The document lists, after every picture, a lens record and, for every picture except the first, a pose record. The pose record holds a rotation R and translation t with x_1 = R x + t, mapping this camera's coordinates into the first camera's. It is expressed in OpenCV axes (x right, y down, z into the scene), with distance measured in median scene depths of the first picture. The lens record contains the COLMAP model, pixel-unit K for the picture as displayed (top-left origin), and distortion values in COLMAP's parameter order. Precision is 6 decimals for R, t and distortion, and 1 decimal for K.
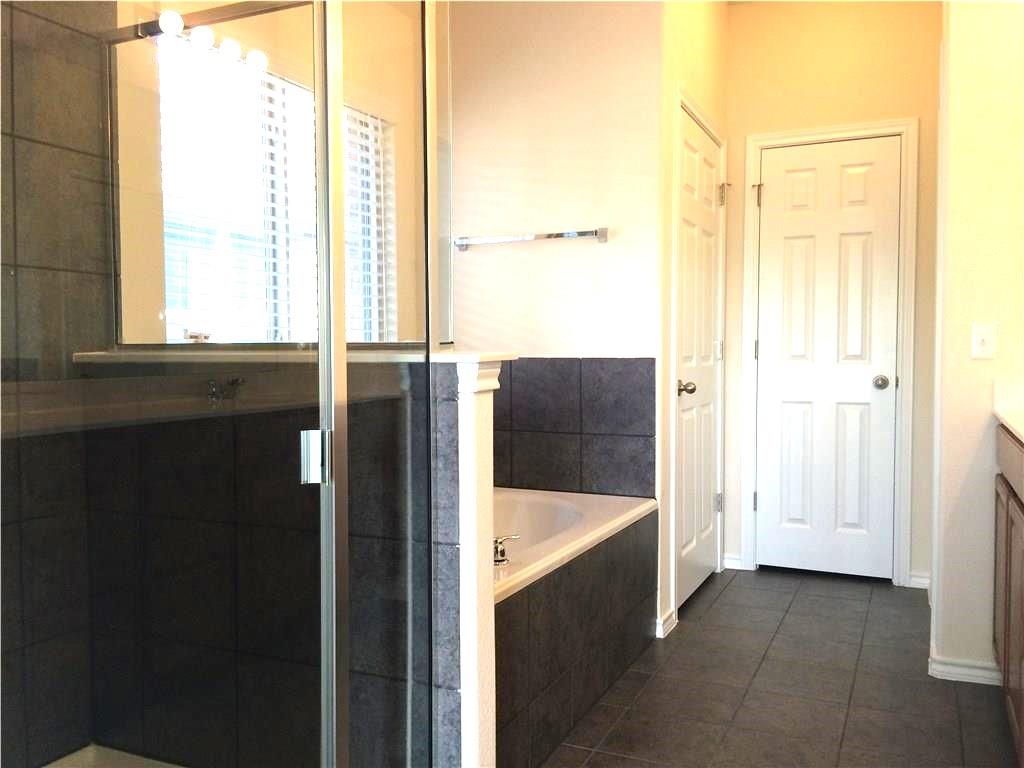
lens RADIAL K [[871.1, 0, 514.7], [0, 871.1, 384.0], [0, 0, 1]] dist [0.100122, -0.136595]
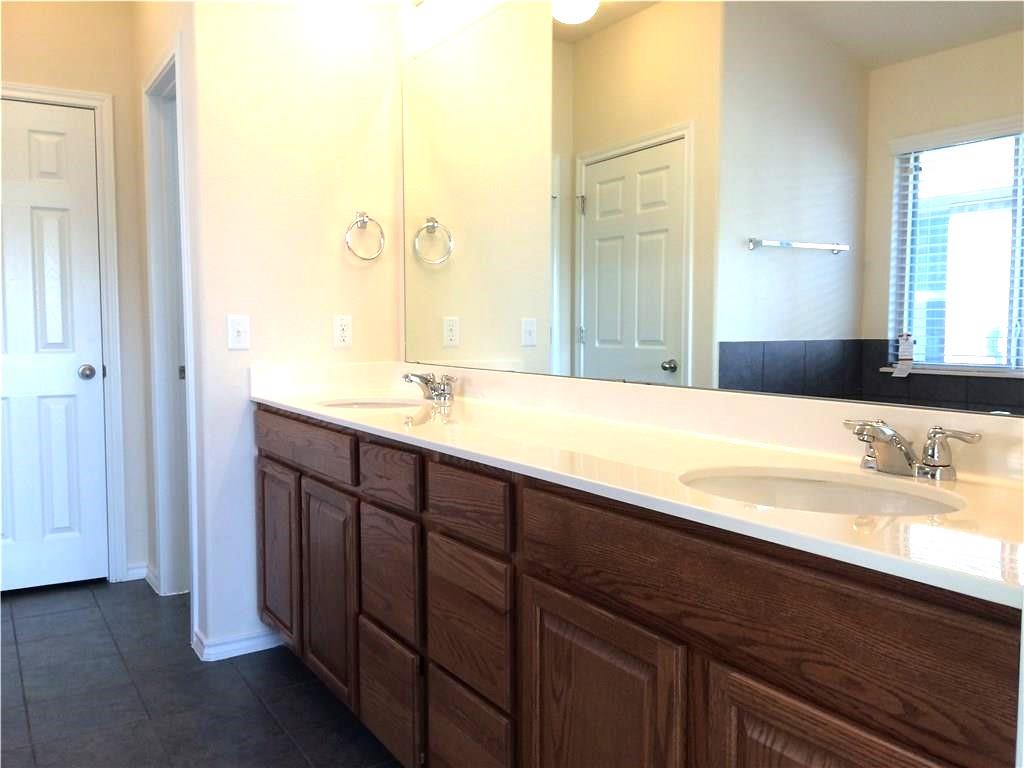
lens RADIAL K [[871.1, 0, 512.2], [0, 871.1, 385.9], [0, 0, 1]] dist [0.100122, -0.136595]
pose [[0.560484, -0.051932, 0.826536, -0.110129], [0.032018, 0.998645, 0.041034, -0.011312], [-0.827546, 0.003465, 0.561387, 0.100379]]
